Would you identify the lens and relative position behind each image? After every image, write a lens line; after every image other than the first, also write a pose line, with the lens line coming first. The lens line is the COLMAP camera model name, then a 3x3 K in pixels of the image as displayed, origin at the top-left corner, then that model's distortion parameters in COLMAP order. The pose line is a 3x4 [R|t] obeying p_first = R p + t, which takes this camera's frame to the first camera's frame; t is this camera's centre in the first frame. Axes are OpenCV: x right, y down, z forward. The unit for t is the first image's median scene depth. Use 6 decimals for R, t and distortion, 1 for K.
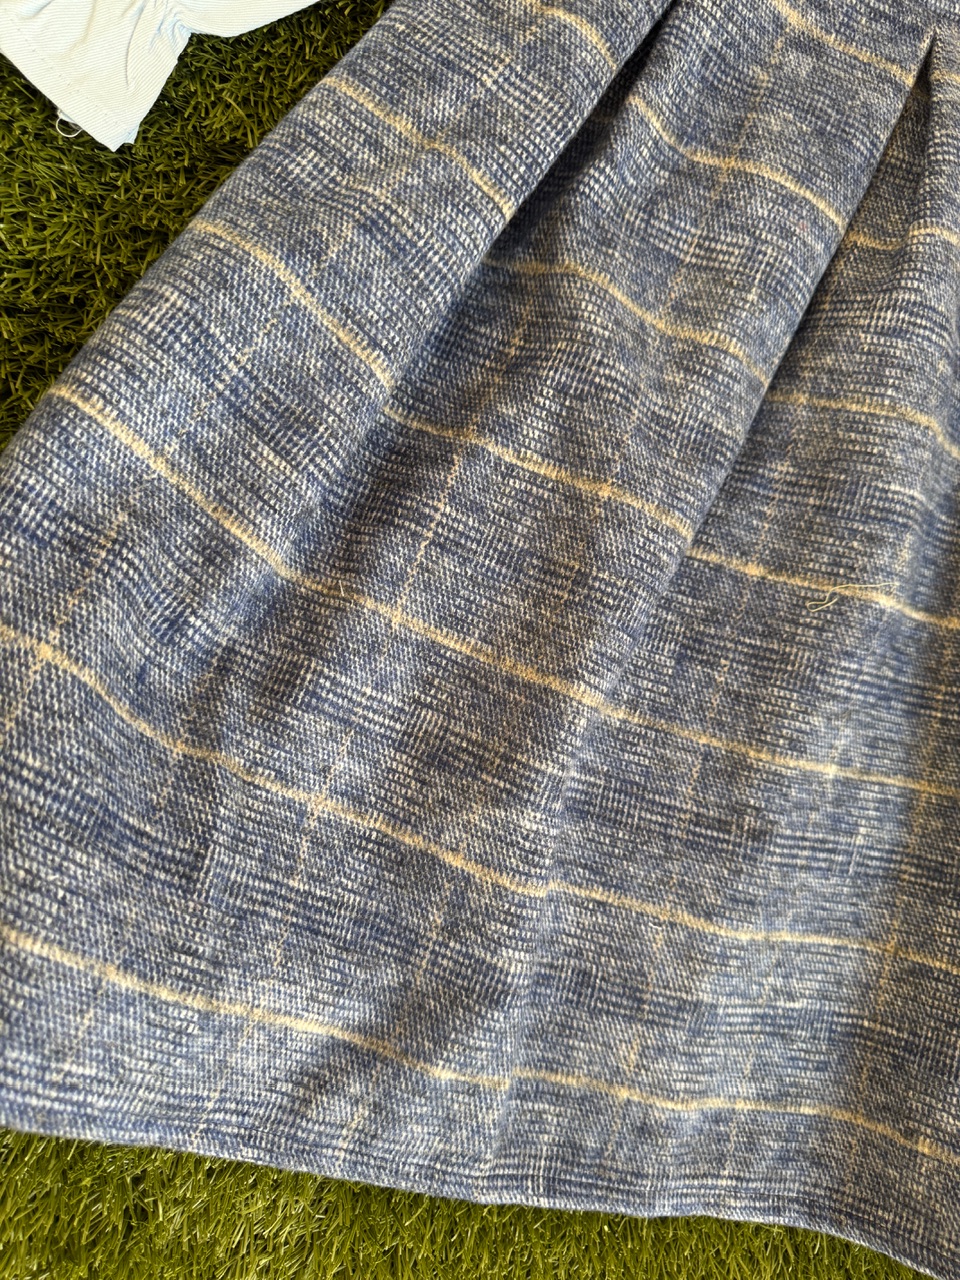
lens RADIAL K [[934.5, 0, 480.0], [0, 934.5, 640.0], [0, 0, 1]] dist [0.034859, -0.078062]
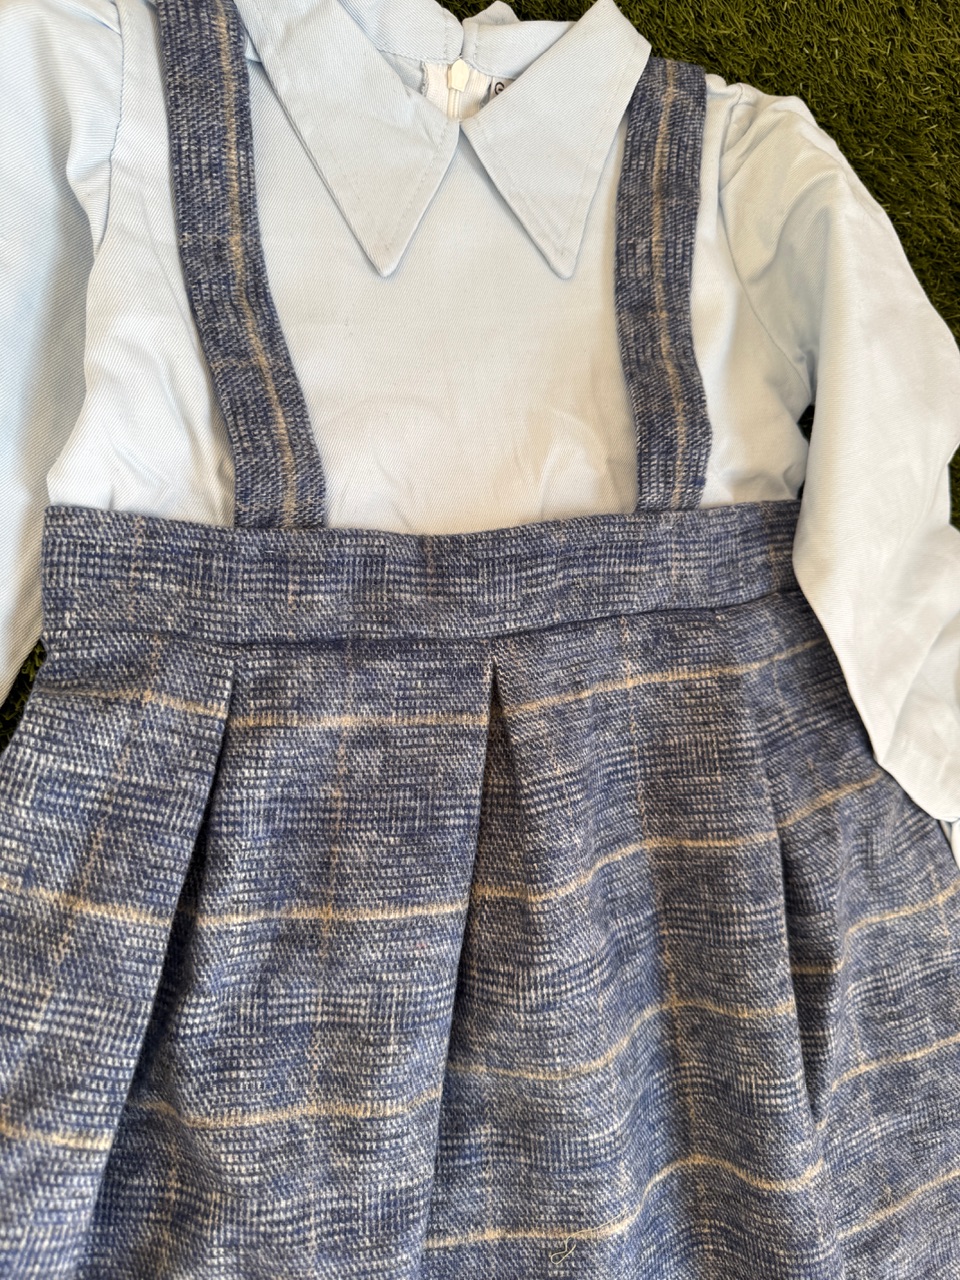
lens RADIAL K [[934.5, 0, 480.0], [0, 934.5, 640.0], [0, 0, 1]] dist [0.034859, -0.078062]
pose [[0.940512, -0.322591, 0.106645, 0.426221], [0.316980, 0.946105, 0.066399, -0.838095], [-0.122317, -0.028645, 0.992078, 0.034222]]
